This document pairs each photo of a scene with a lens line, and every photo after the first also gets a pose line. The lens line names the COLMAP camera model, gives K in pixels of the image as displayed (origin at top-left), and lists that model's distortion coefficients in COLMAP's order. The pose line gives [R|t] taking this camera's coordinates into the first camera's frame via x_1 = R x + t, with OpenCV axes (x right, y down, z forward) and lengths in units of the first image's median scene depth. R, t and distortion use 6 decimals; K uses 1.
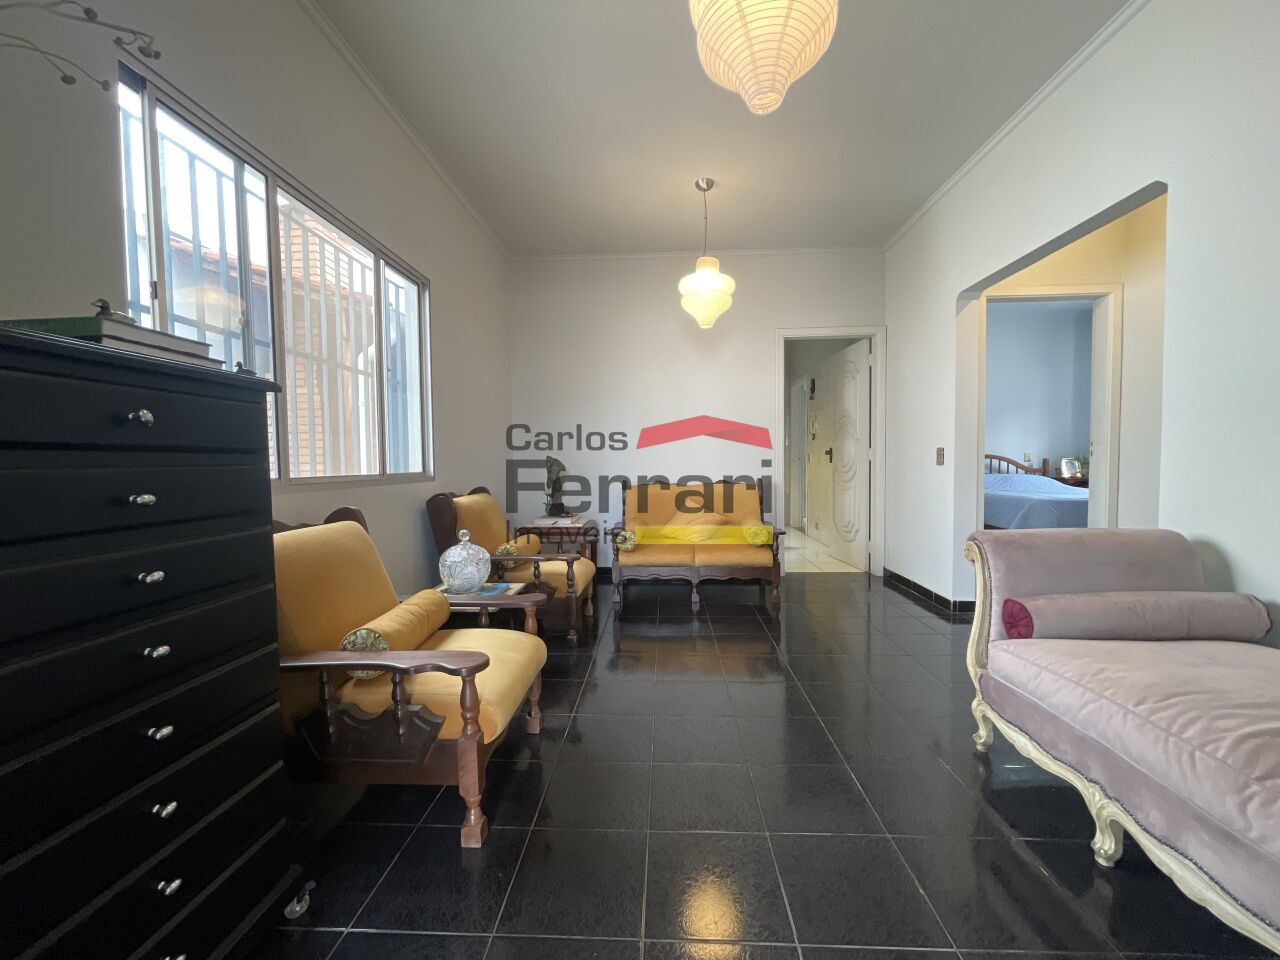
lens RADIAL K [[520.0, 0, 638.0], [0, 520.0, 482.1], [0, 0, 1]] dist [-0.001552, -0.000201]
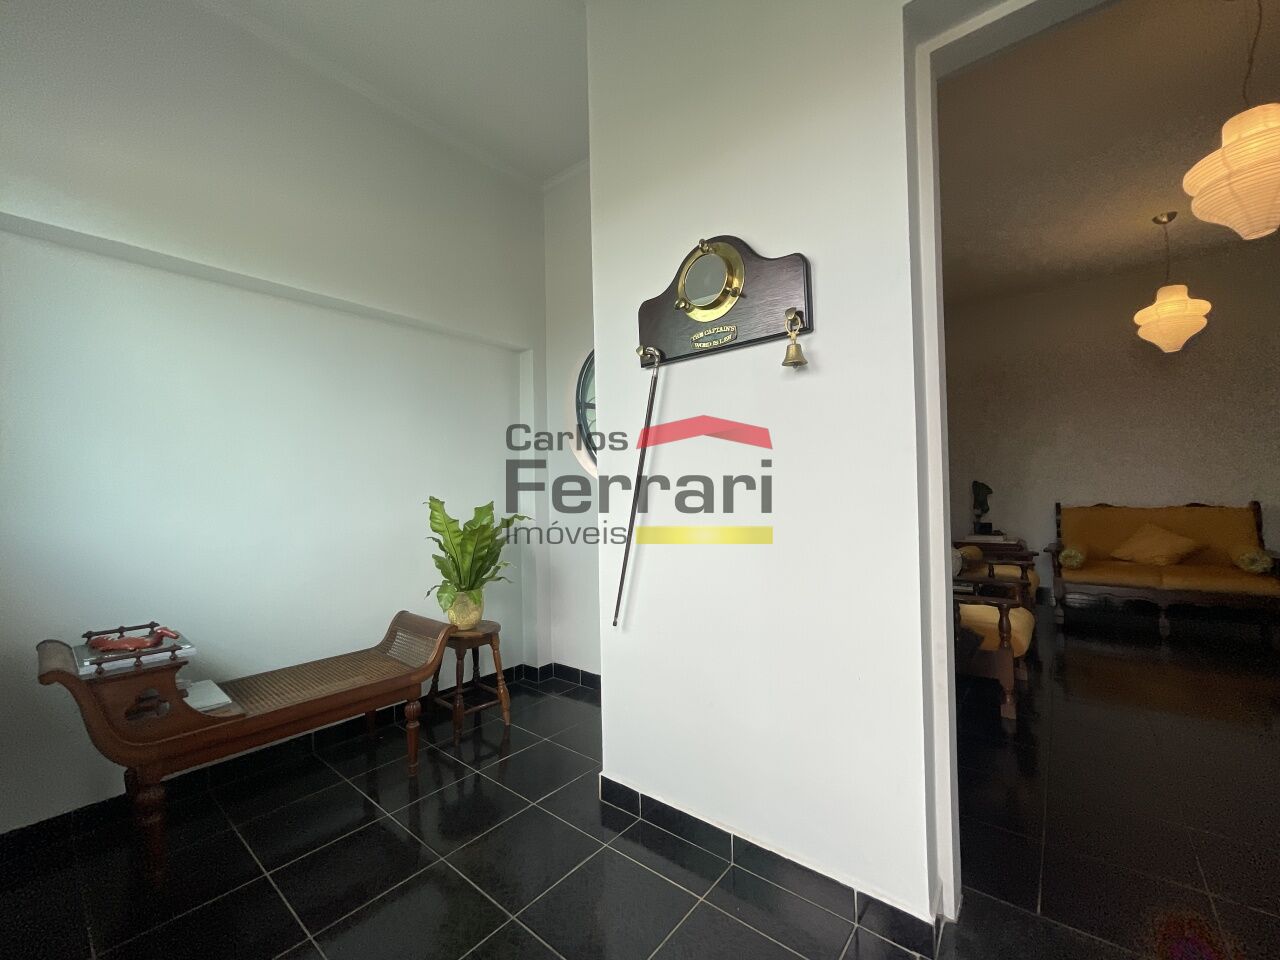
lens RADIAL K [[520.0, 0, 642.9], [0, 520.0, 478.1], [0, 0, 1]] dist [-0.001552, -0.000201]
pose [[0.810148, -0.016309, -0.585998, -0.146516], [-0.020756, 0.998188, -0.056476, 0.036985], [0.585858, 0.057917, 0.808342, -0.524367]]
